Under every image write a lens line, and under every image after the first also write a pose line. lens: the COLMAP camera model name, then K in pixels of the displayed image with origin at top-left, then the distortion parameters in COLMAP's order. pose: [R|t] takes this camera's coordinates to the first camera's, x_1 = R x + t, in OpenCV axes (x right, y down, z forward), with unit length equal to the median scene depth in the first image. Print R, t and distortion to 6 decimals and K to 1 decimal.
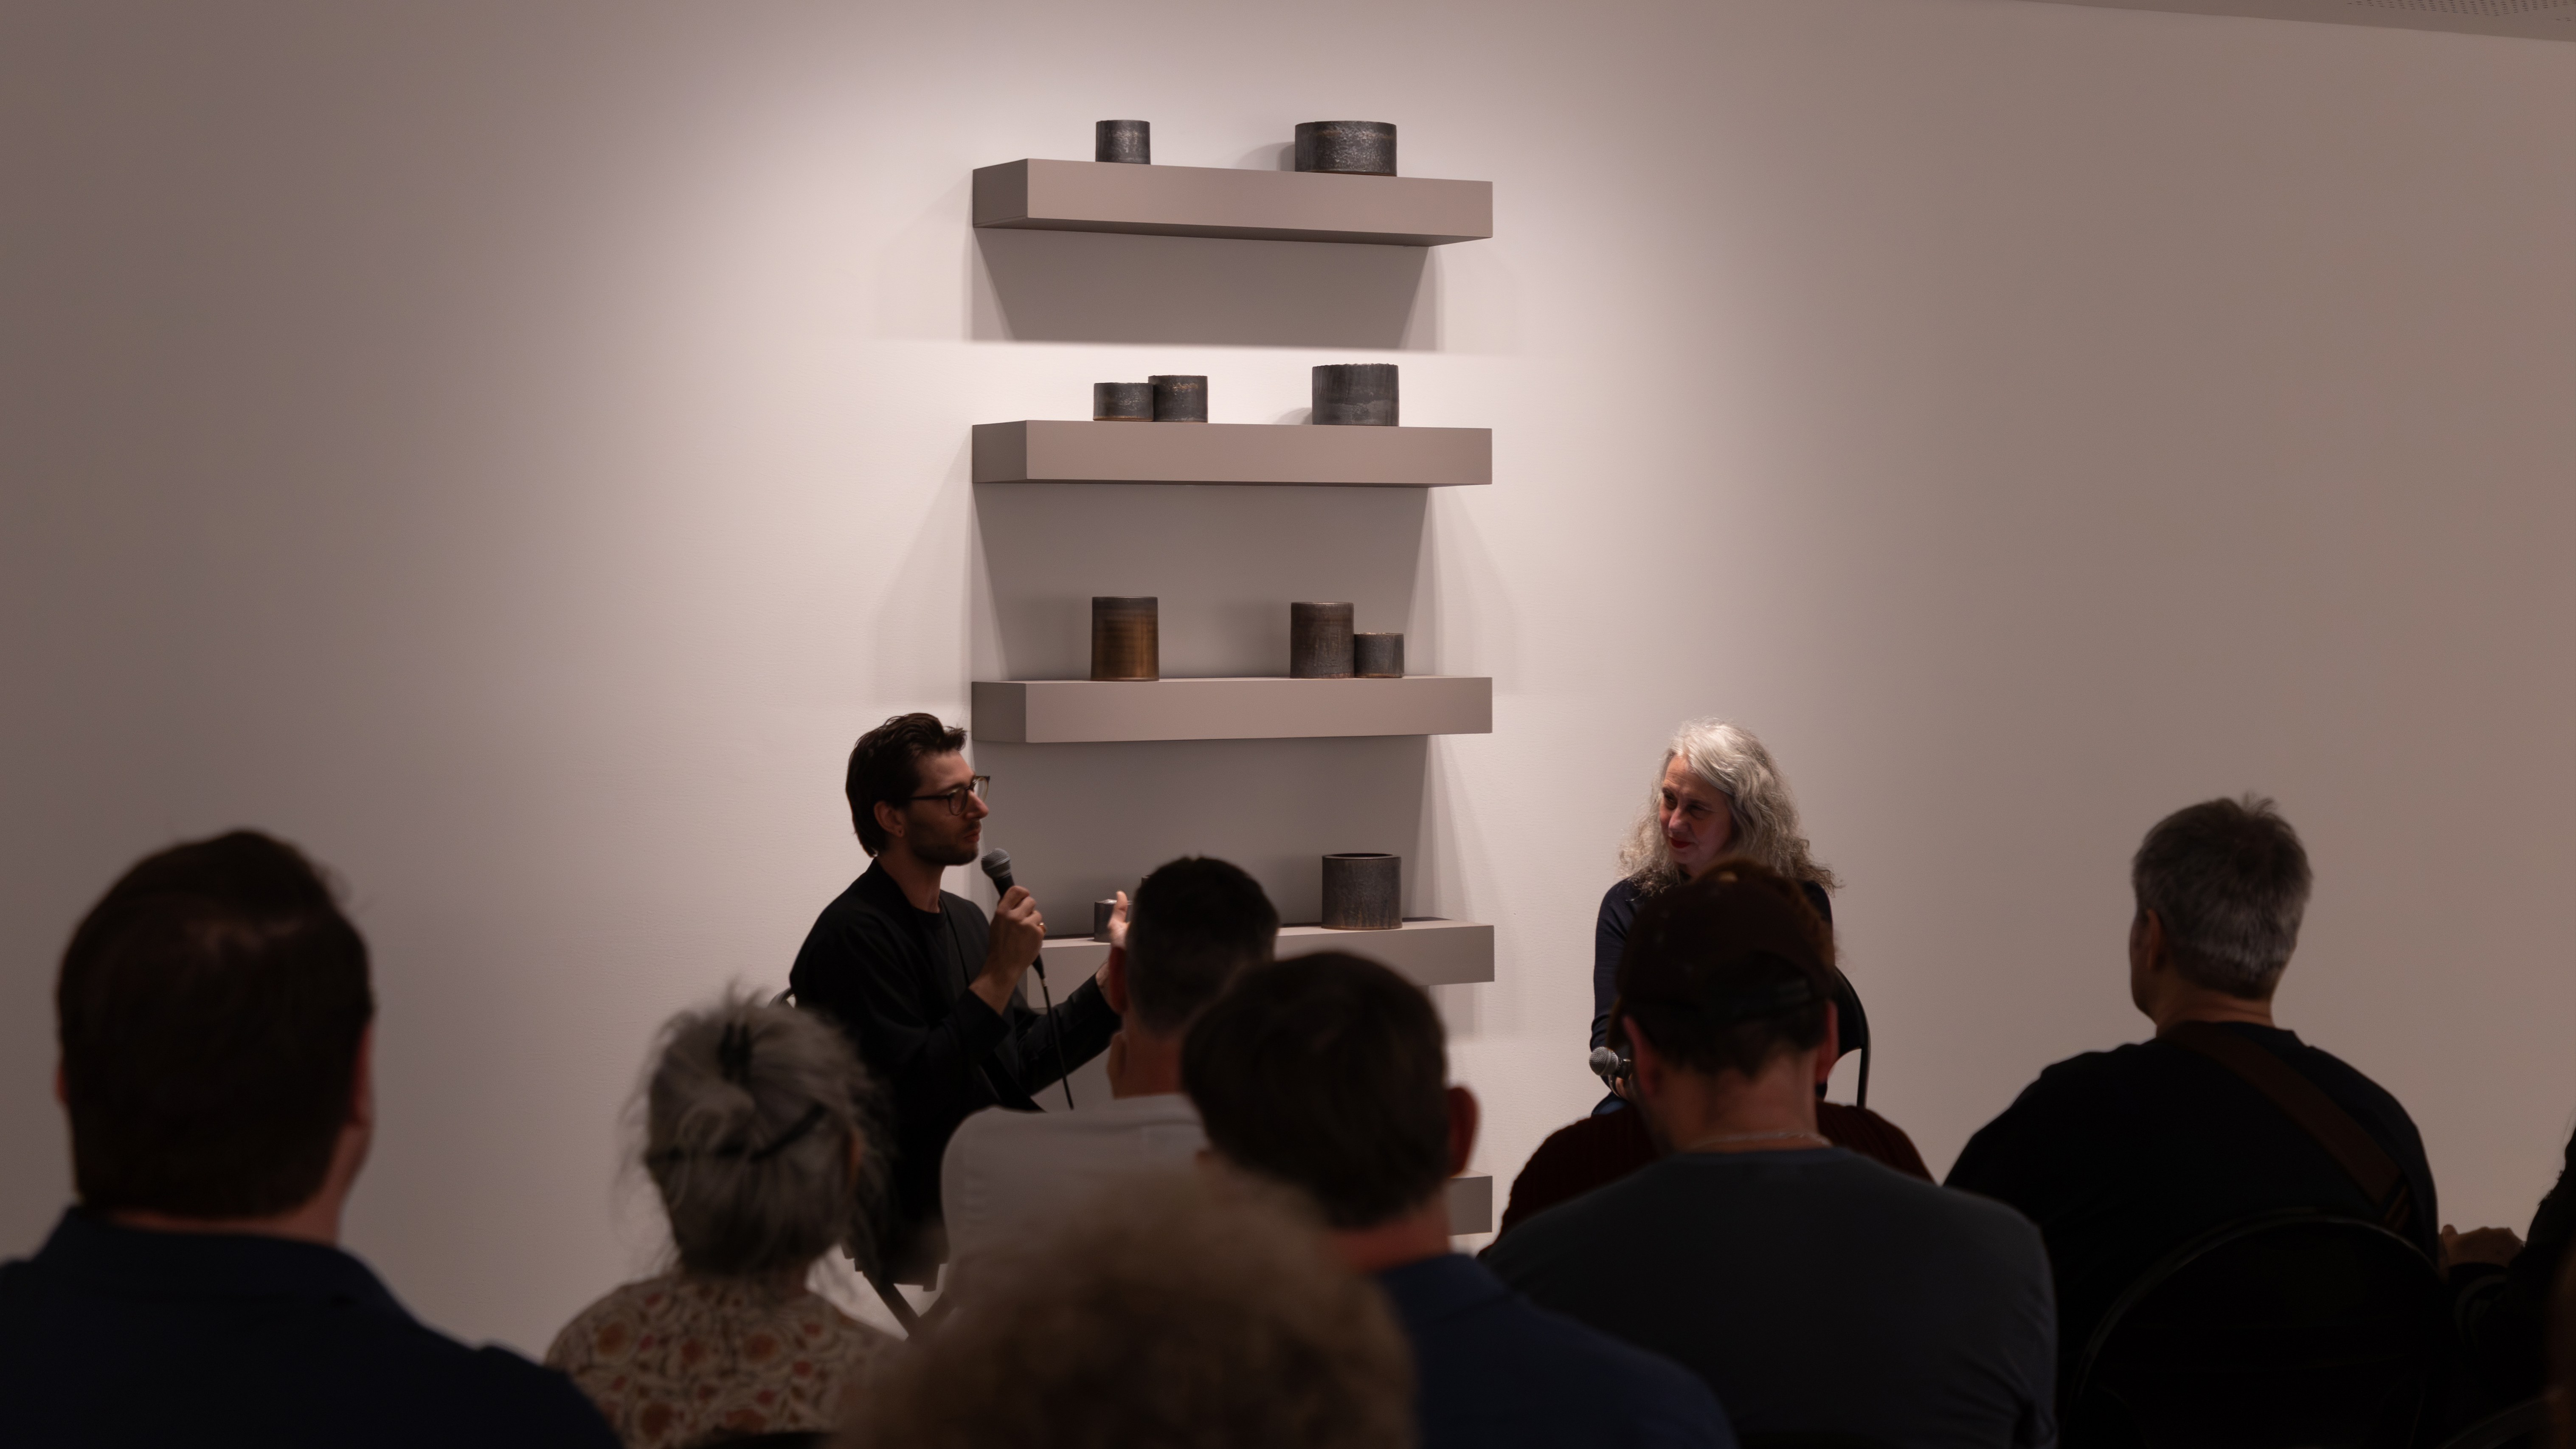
lens RADIAL K [[4160.1, 0, 1288.0], [0, 4160.1, 724.5], [0, 0, 1]] dist [-0.159359, -0.008960]
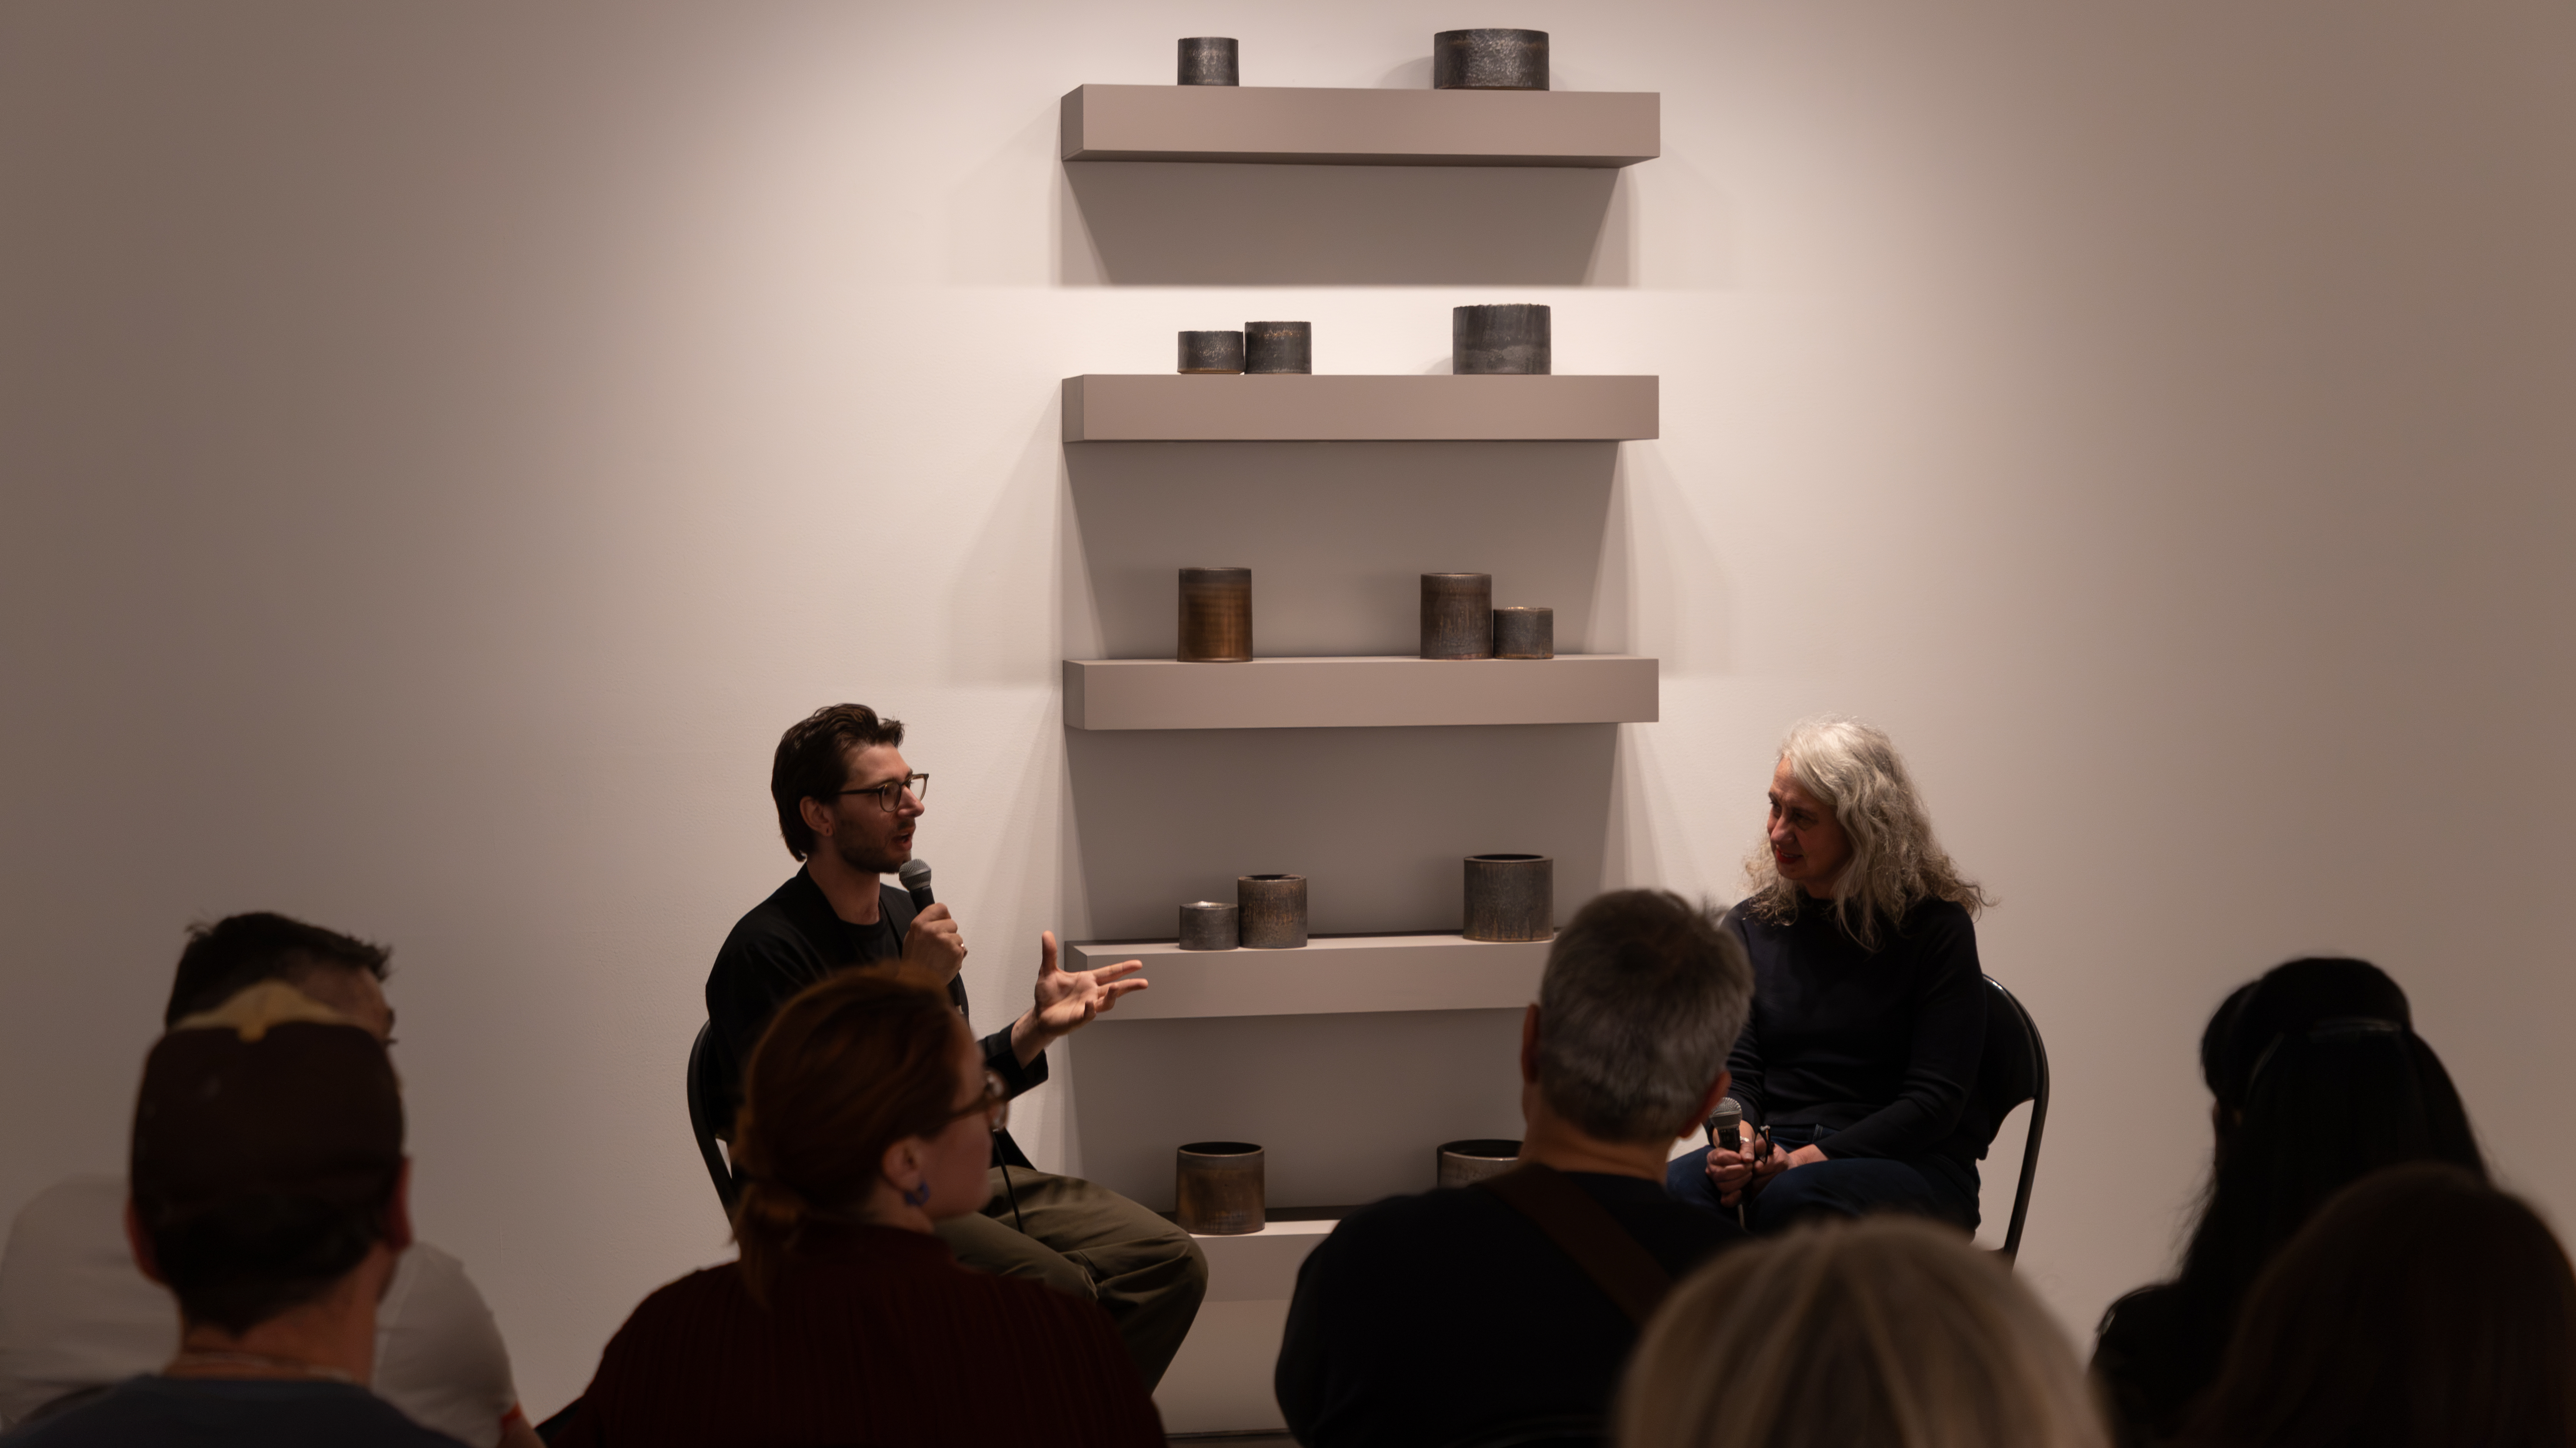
lens RADIAL K [[4061.2, 0, 1288.0], [0, 4061.2, 724.0], [0, 0, 1]] dist [0.001154, -0.010412]
pose [[0.952417, 0.014899, -0.304433, 0.244525], [-0.009428, 0.999767, 0.019436, -0.014074], [0.304651, -0.015641, 0.952335, 0.162399]]
